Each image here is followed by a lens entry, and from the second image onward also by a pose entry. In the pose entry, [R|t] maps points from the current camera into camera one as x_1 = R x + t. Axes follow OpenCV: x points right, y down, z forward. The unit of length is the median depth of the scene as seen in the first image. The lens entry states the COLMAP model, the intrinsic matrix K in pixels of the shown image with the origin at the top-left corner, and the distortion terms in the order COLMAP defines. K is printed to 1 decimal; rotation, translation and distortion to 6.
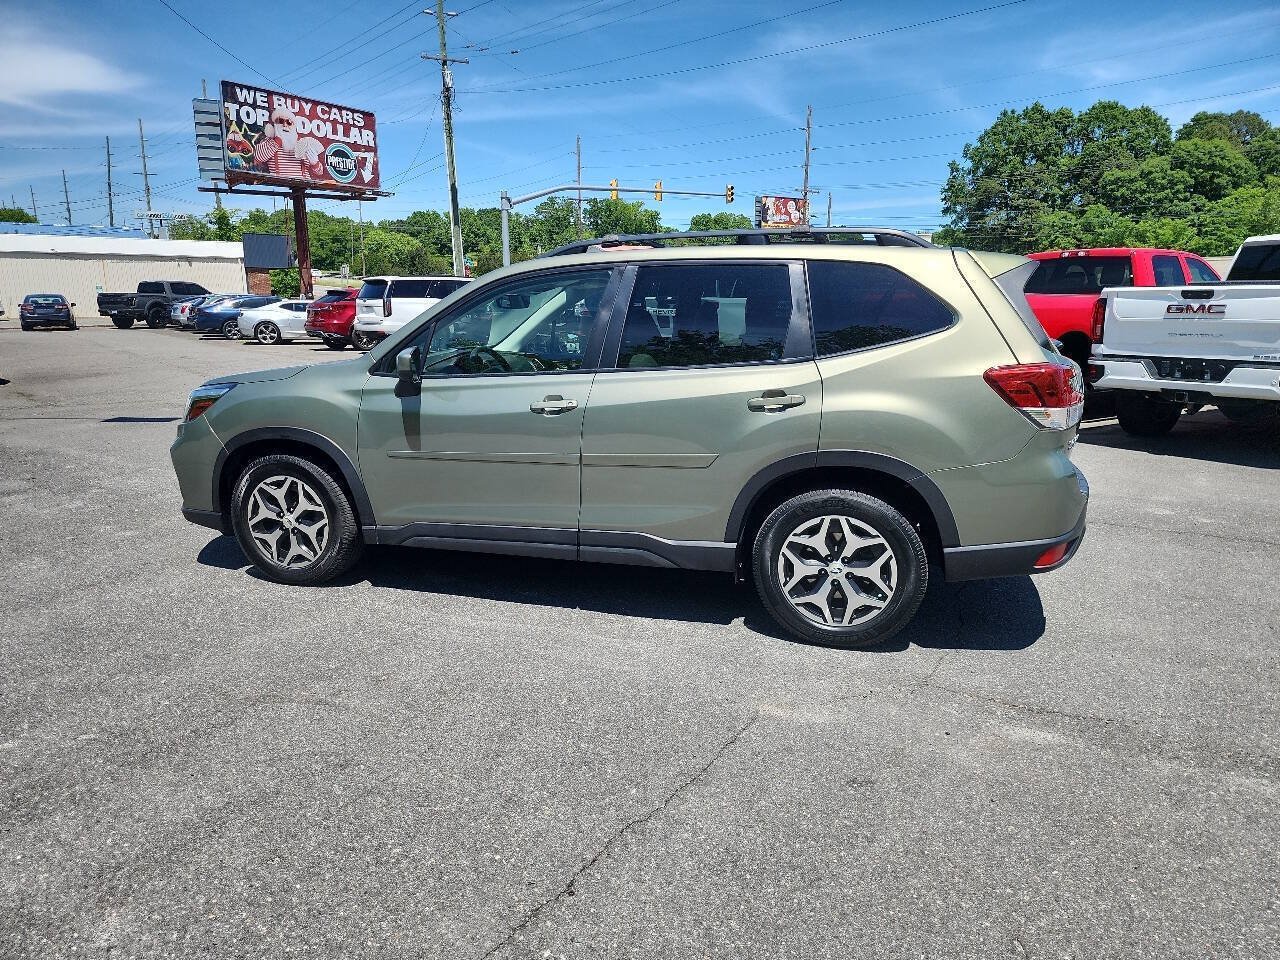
lens RADIAL K [[843.9, 0, 643.3], [0, 843.9, 467.6], [0, 0, 1]] dist [0.063775, -0.047734]
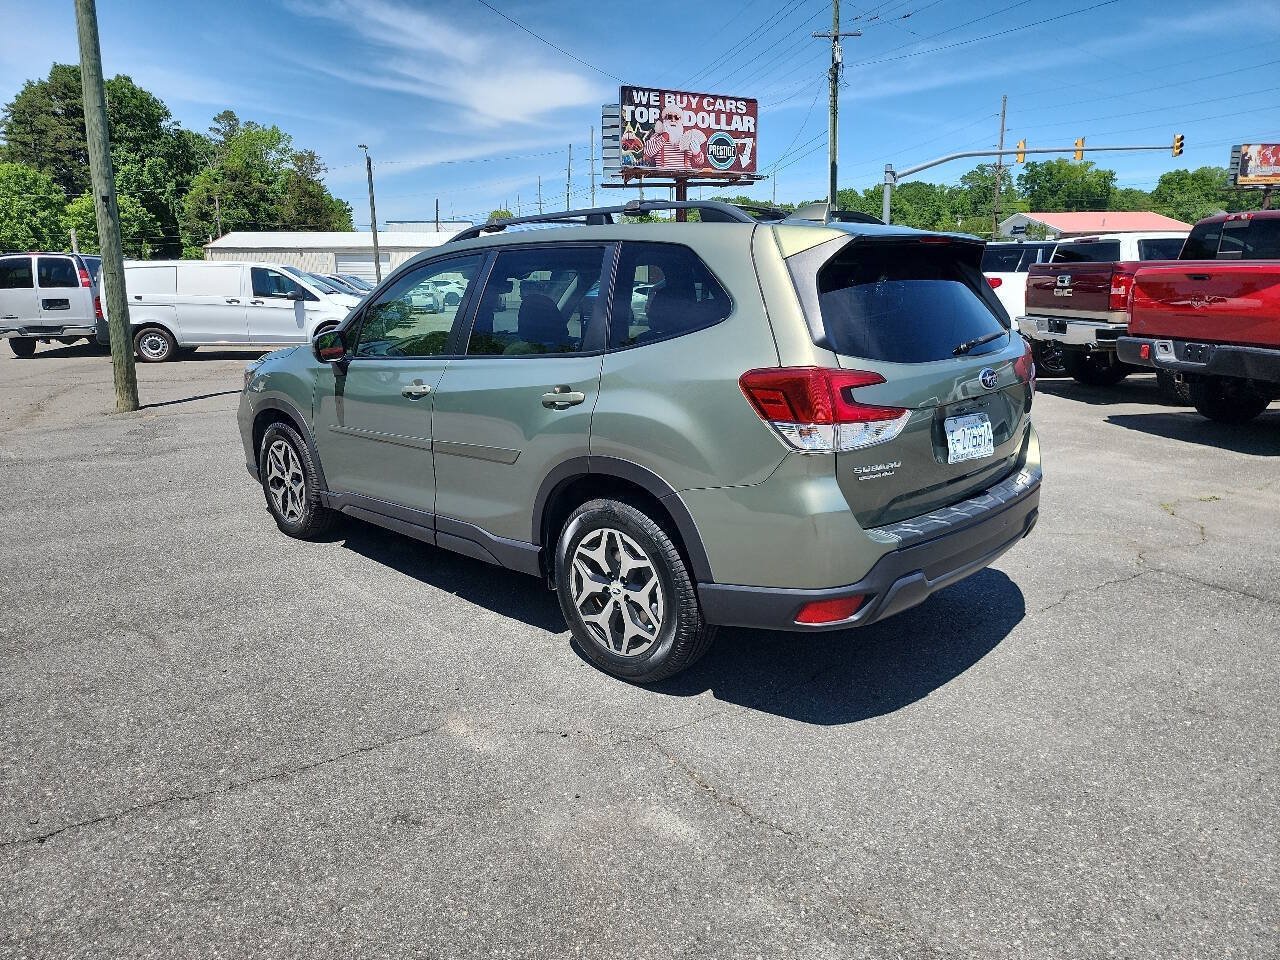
lens RADIAL K [[853.1, 0, 641.9], [0, 853.1, 454.8], [0, 0, 1]] dist [0.059181, -0.048439]
pose [[0.890796, 0.079450, -0.447403, 0.063525], [-0.076328, 0.996768, 0.025034, -0.004506], [0.447946, 0.011850, 0.893982, 0.020870]]
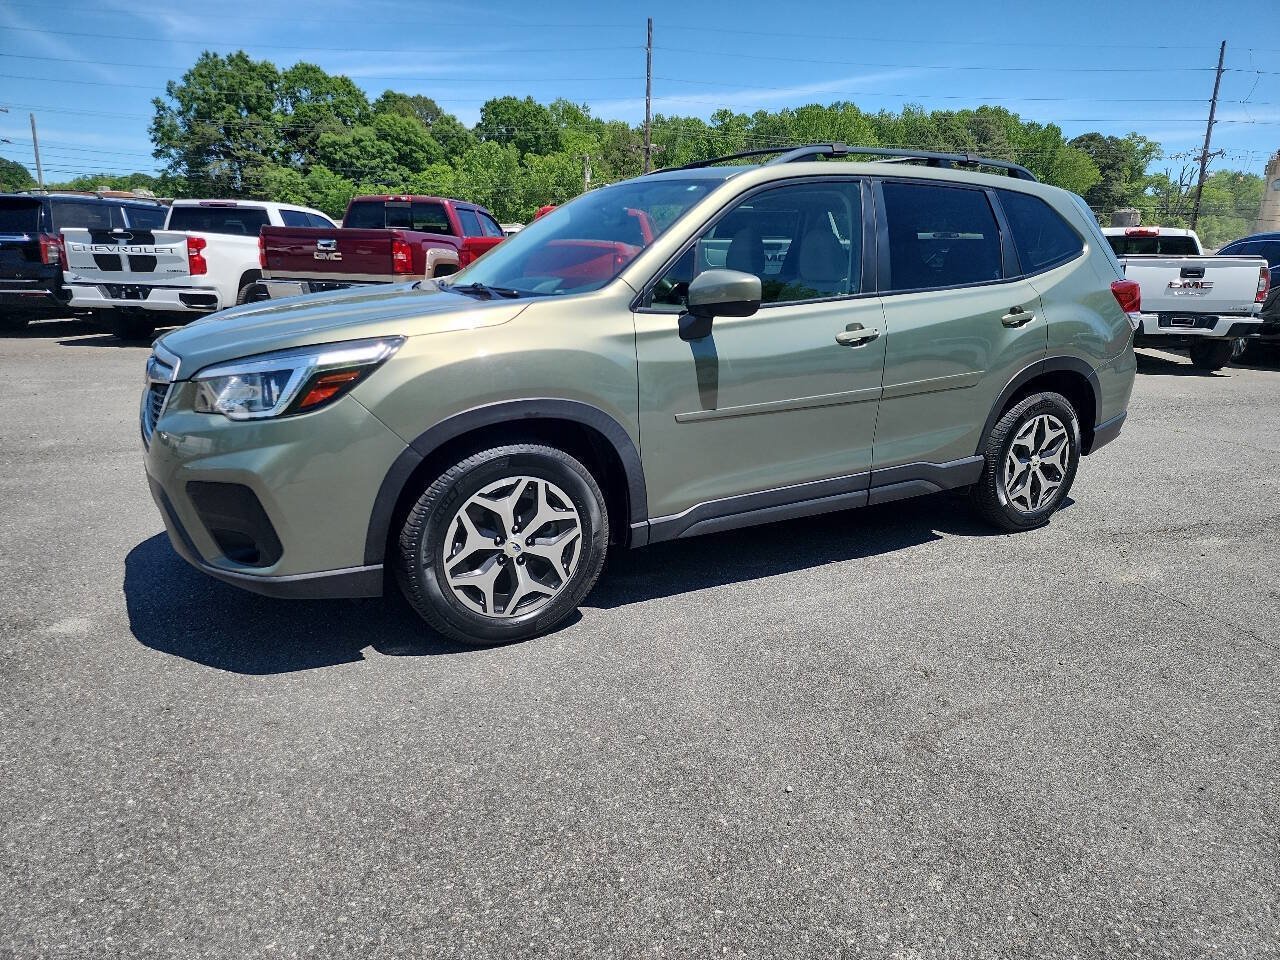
lens RADIAL K [[843.9, 0, 643.3], [0, 843.9, 467.6], [0, 0, 1]] dist [0.063775, -0.047734]
pose [[0.668441, -0.160854, 0.726163, -0.097443], [0.125744, 0.986720, 0.102822, -0.005992], [-0.733059, 0.022580, 0.679790, 0.059421]]
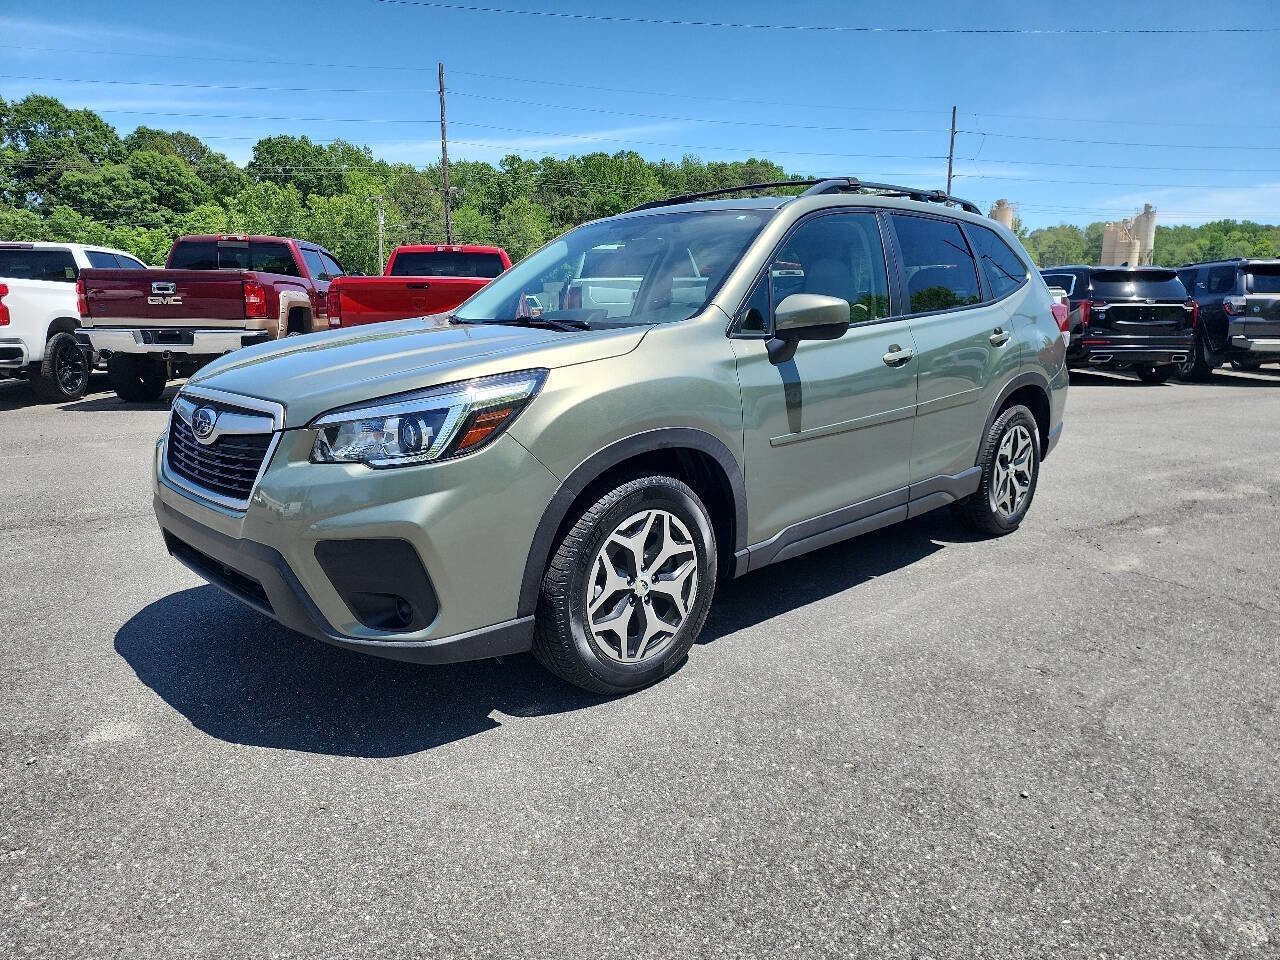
lens RADIAL K [[853.1, 0, 641.9], [0, 853.1, 454.8], [0, 0, 1]] dist [0.059181, -0.048439]
pose [[0.480248, -0.149376, 0.864320, -0.112810], [0.171914, 0.982310, 0.074246, -0.009033], [-0.860120, 0.112933, 0.497433, 0.082742]]
